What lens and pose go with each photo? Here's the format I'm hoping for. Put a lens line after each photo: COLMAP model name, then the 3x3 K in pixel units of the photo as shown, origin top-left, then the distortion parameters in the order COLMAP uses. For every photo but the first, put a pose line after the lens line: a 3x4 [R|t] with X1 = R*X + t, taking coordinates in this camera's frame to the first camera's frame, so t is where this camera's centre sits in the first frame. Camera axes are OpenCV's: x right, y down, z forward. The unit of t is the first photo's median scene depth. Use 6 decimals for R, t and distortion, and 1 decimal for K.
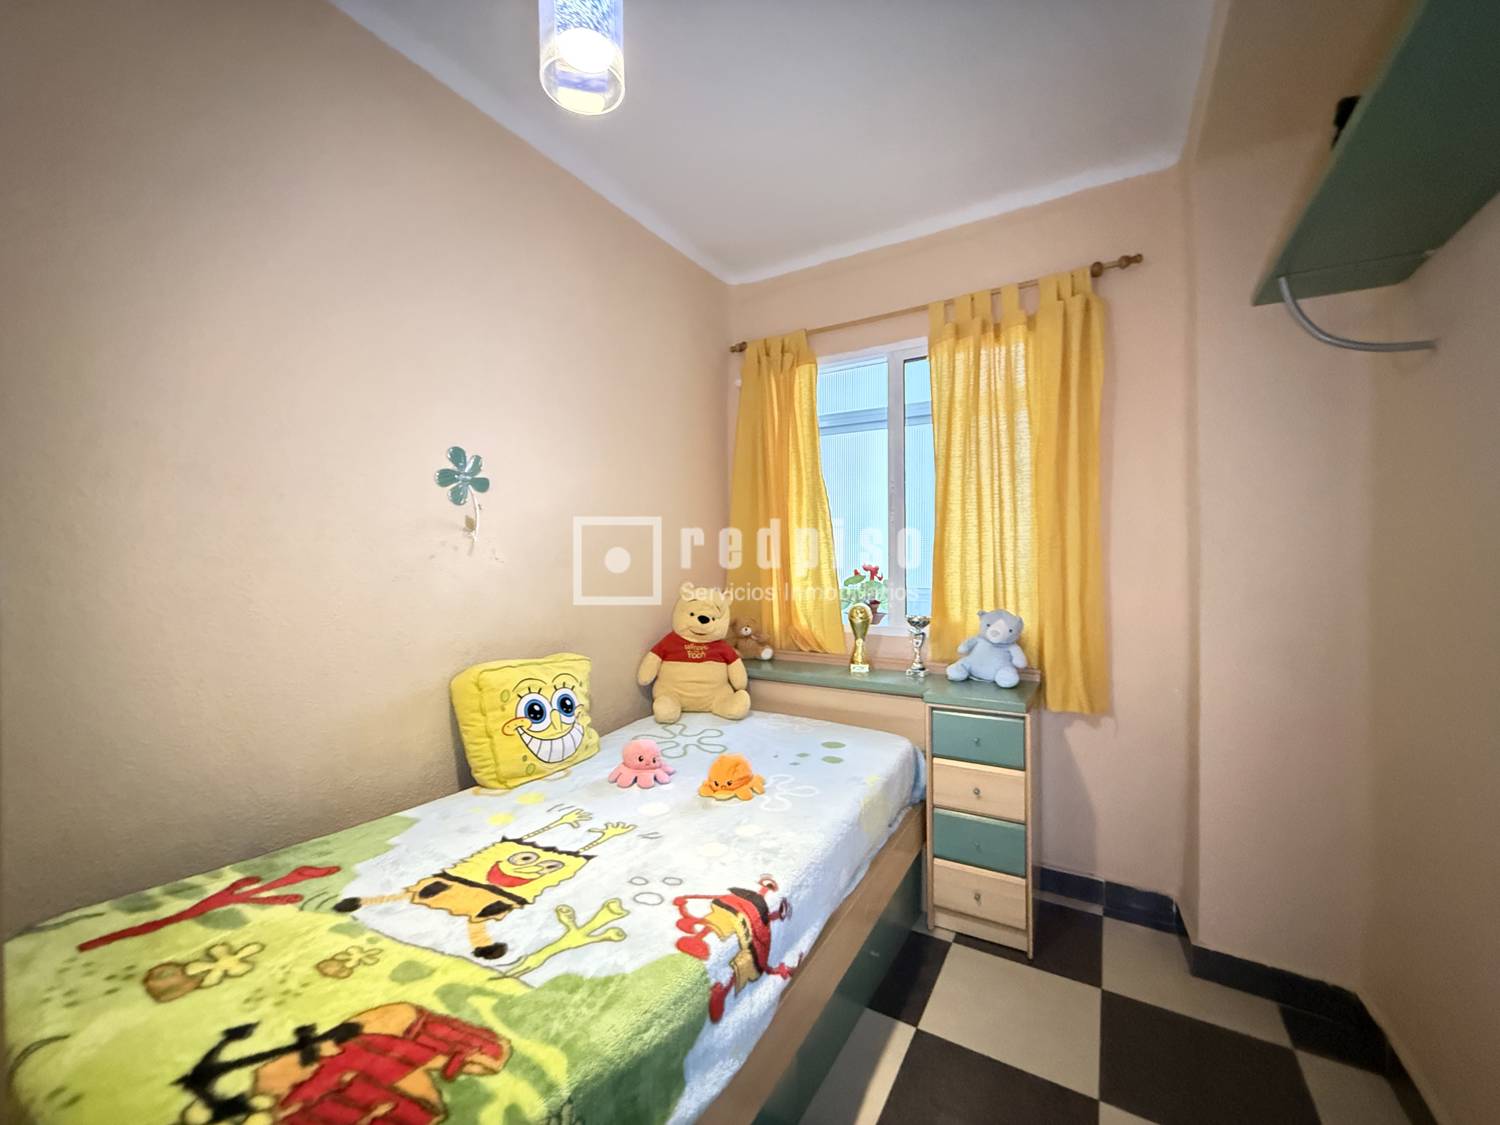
lens RADIAL K [[596.9, 0, 744.8], [0, 596.9, 564.1], [0, 0, 1]] dist [-0.004337, 0.000289]
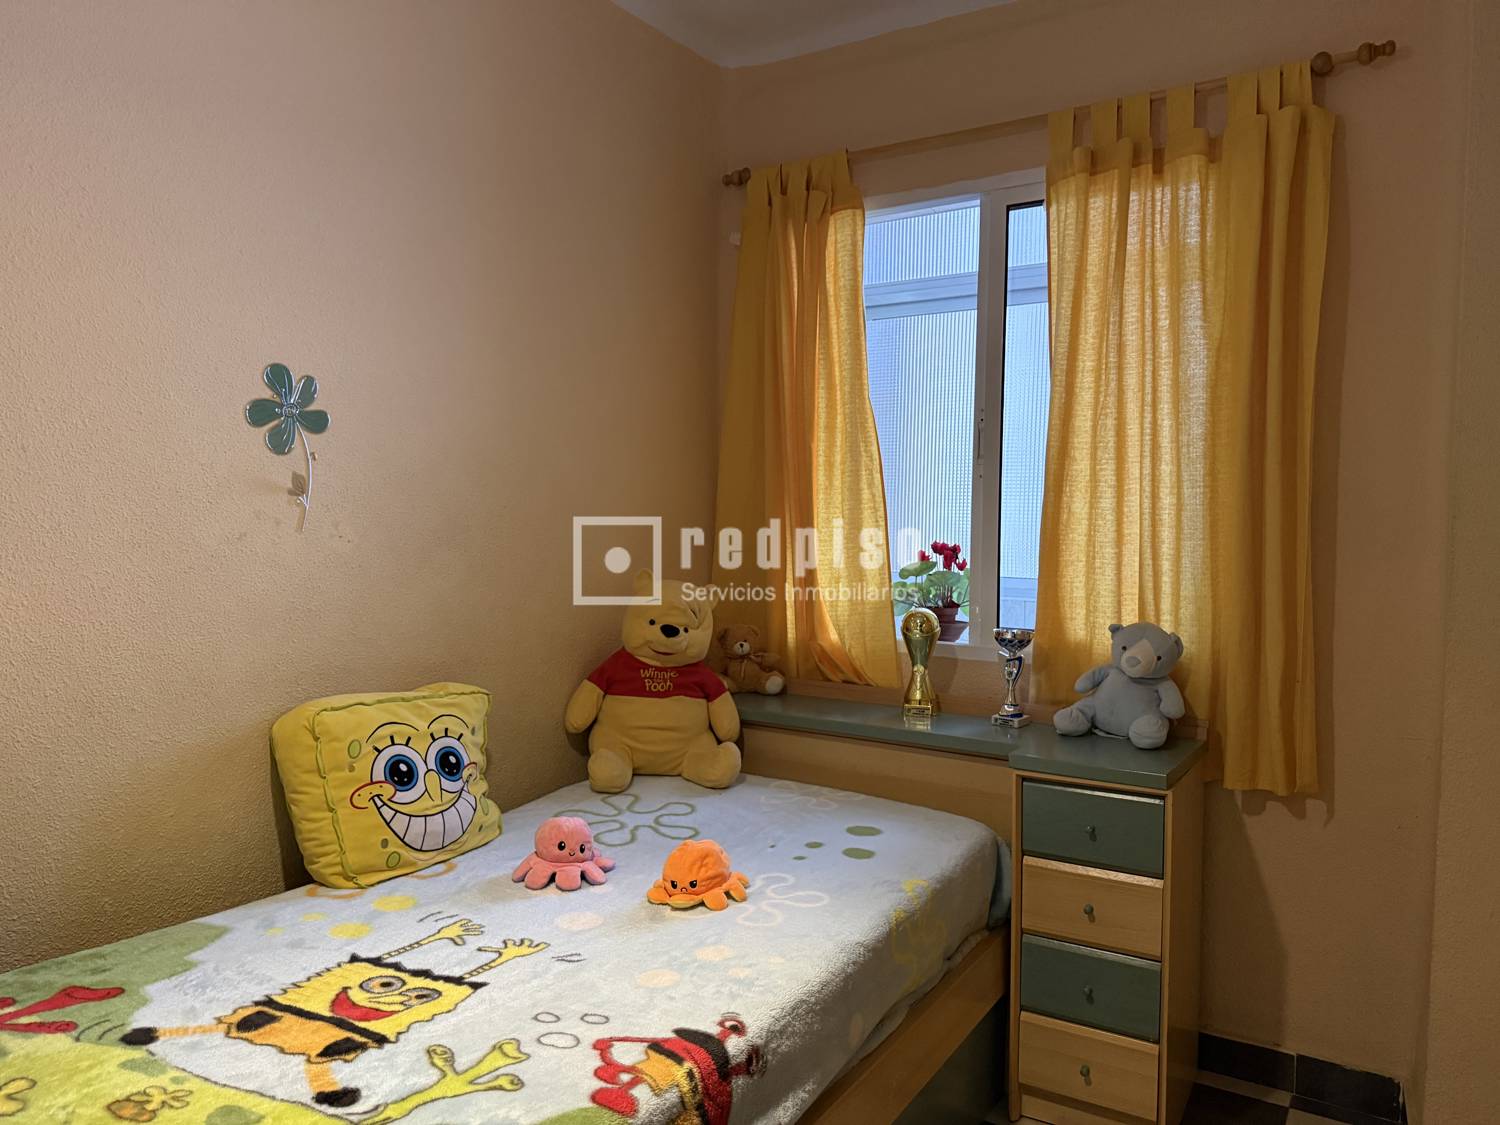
lens RADIAL K [[1052.1, 0, 747.7], [0, 1052.1, 570.5], [0, 0, 1]] dist [0.063239, -0.095944]
pose [[0.999594, 0.013437, -0.025133, 0.056052], [-0.012157, 0.998656, 0.050380, -0.038090], [0.025776, -0.050054, 0.998414, -0.142707]]
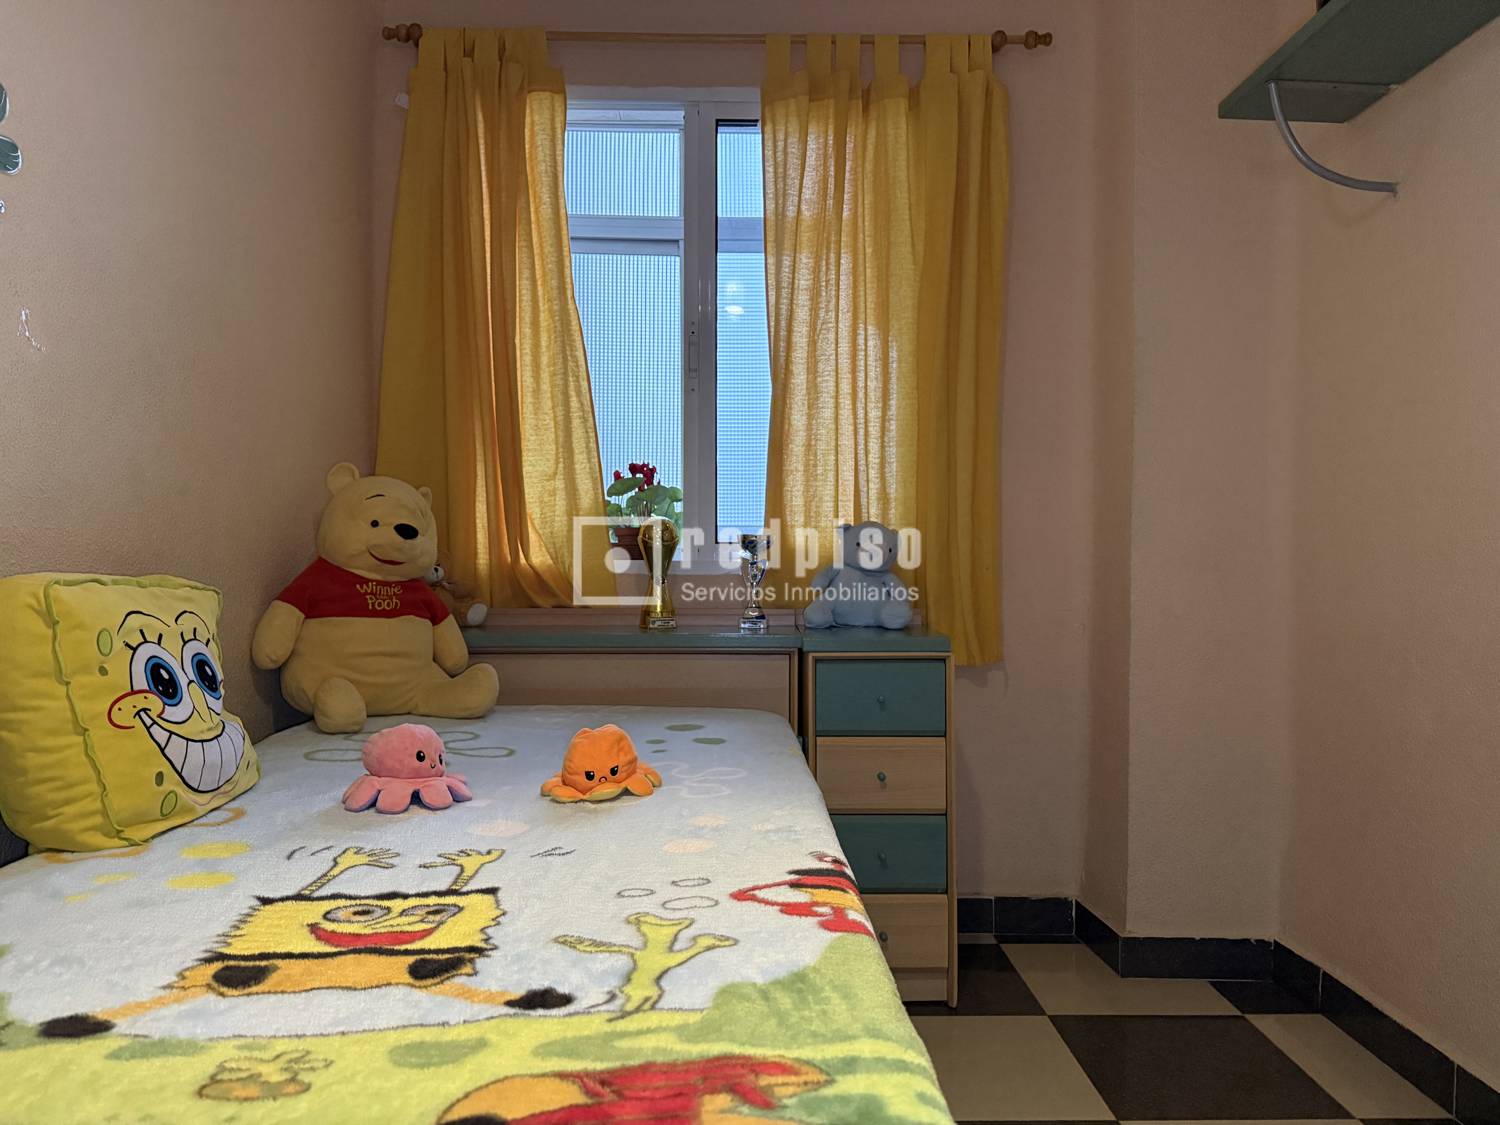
lens RADIAL K [[1052.1, 0, 747.7], [0, 1052.1, 570.5], [0, 0, 1]] dist [0.063239, -0.095944]
pose [[0.847885, 0.001014, 0.530179, -0.417009], [-0.006737, 0.999938, 0.008862, 0.159785], [-0.530138, -0.011086, 0.847839, 0.094371]]
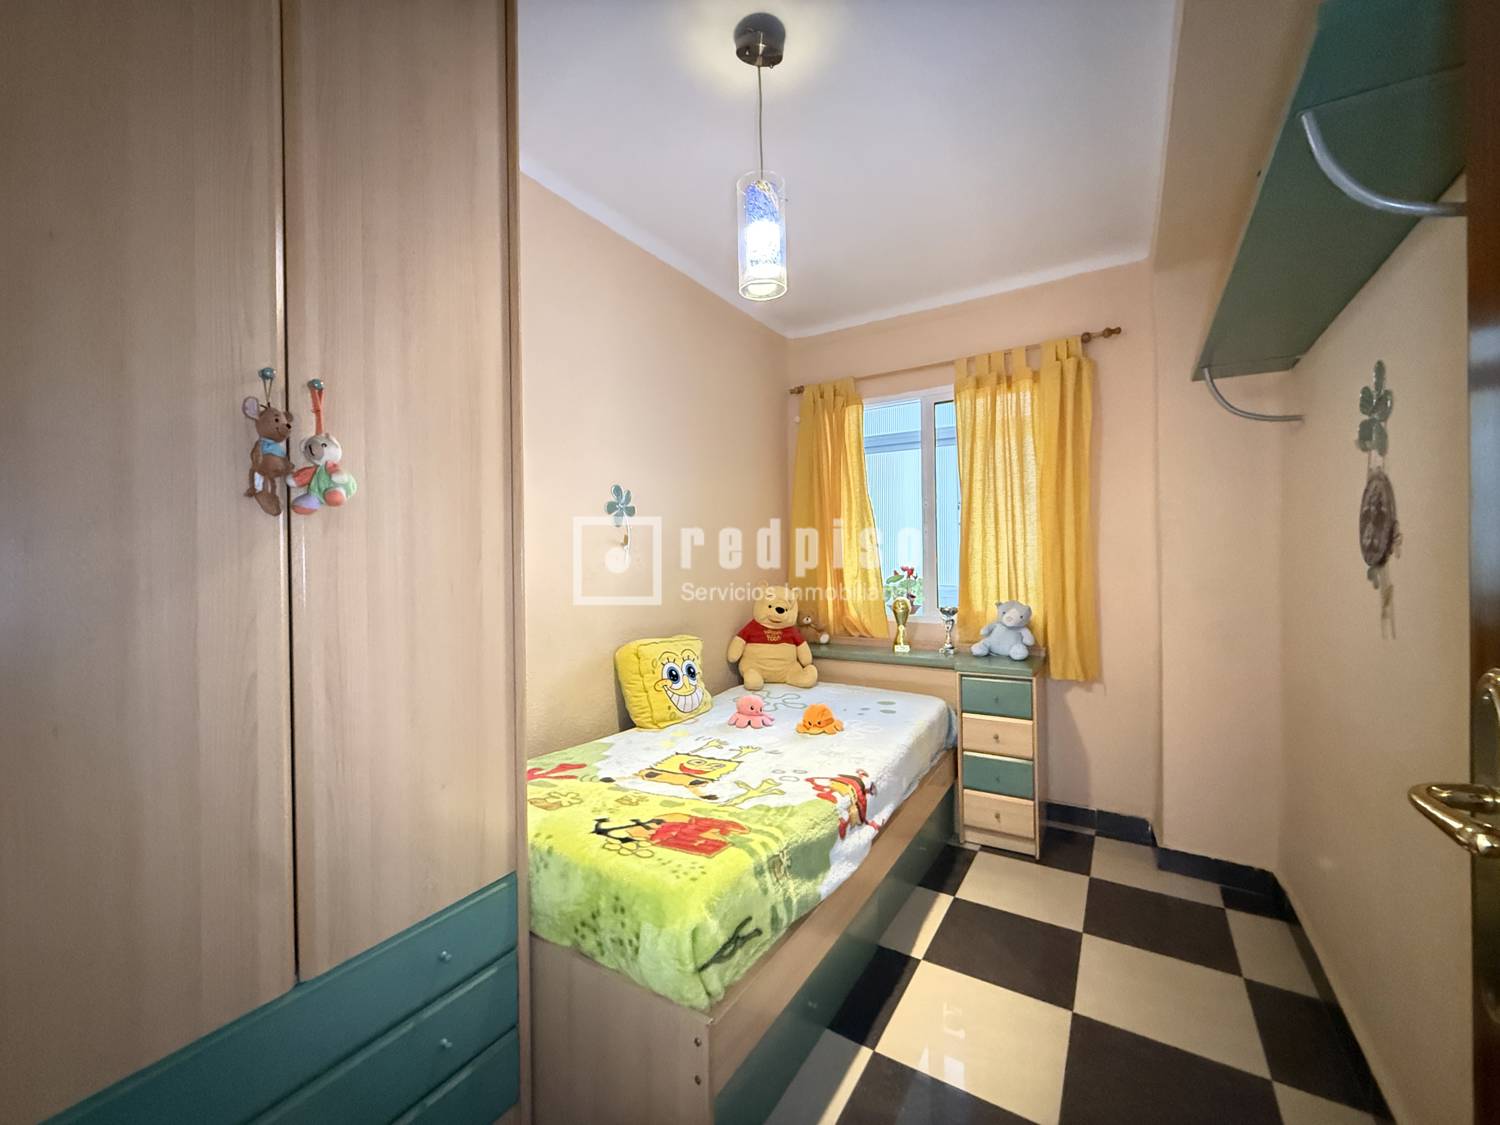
lens RADIAL K [[596.9, 0, 744.8], [0, 596.9, 564.1], [0, 0, 1]] dist [-0.004337, 0.000289]
pose [[0.999691, -0.007883, -0.023579, -0.156644], [0.007853, 0.999968, -0.001372, -0.007344], [0.023589, 0.001187, 0.999721, -0.392244]]
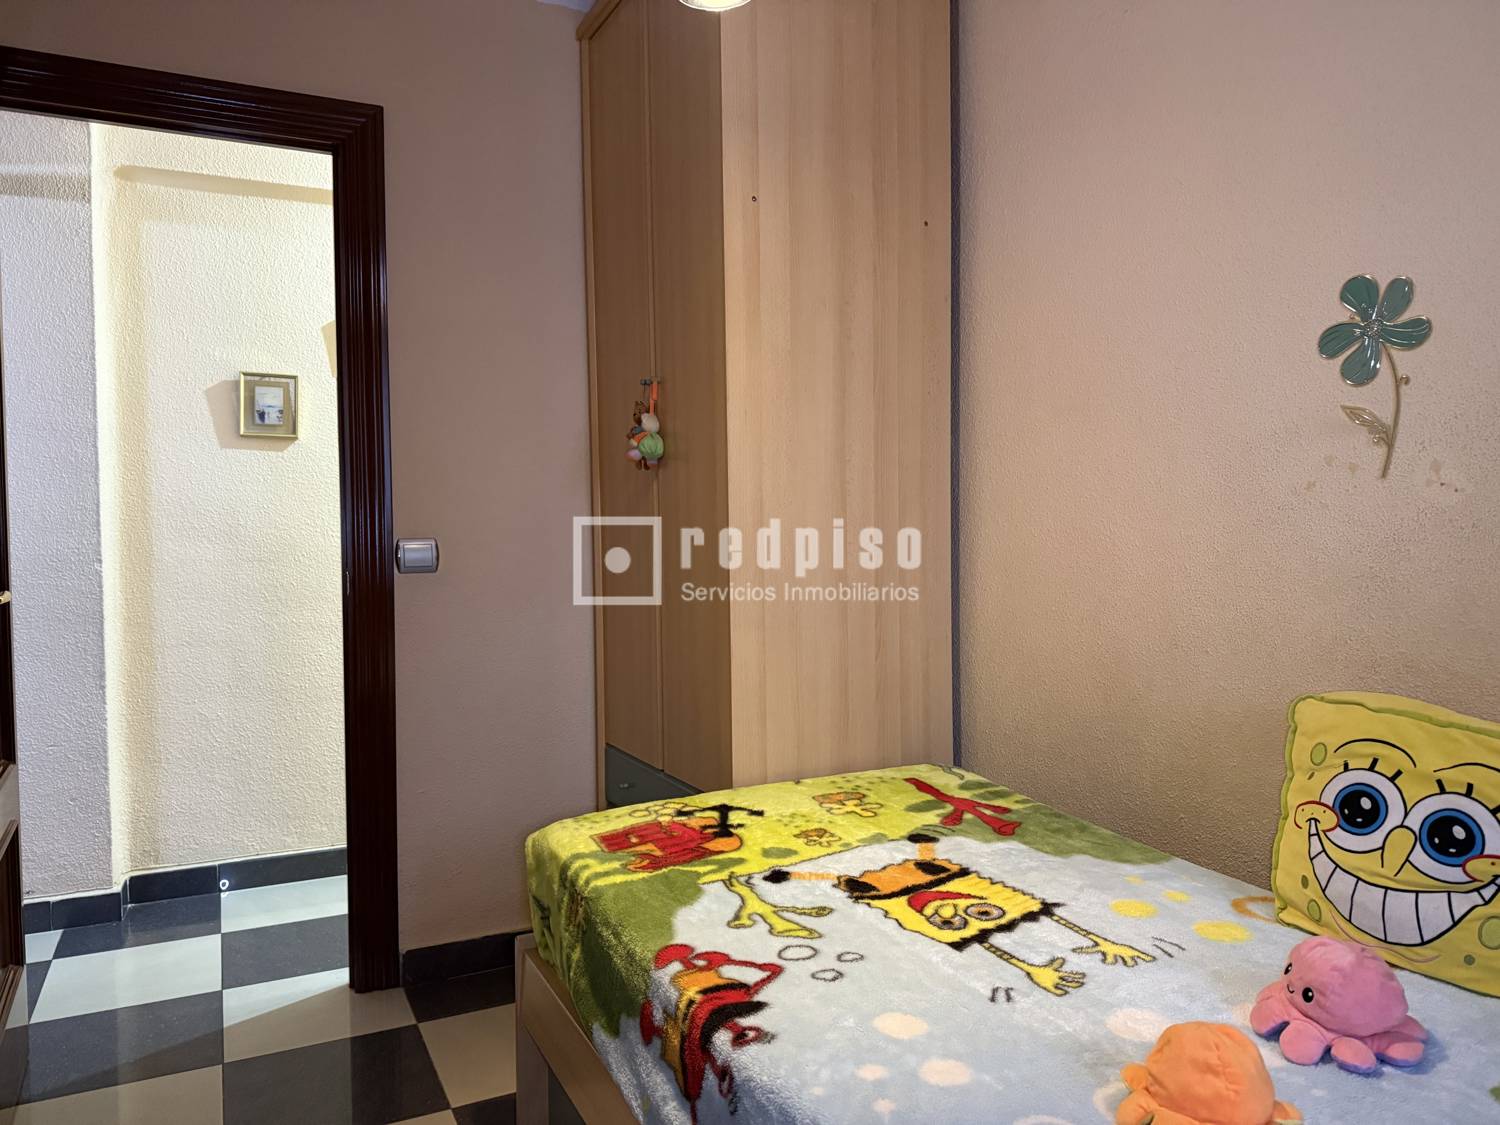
lens RADIAL K [[1052.1, 0, 747.7], [0, 1052.1, 570.5], [0, 0, 1]] dist [0.063239, -0.095944]
pose [[-0.534255, 0.044806, -0.844135, 0.625449], [0.005015, 0.998745, 0.049838, 0.016384], [0.845308, 0.022393, -0.533809, 1.072162]]
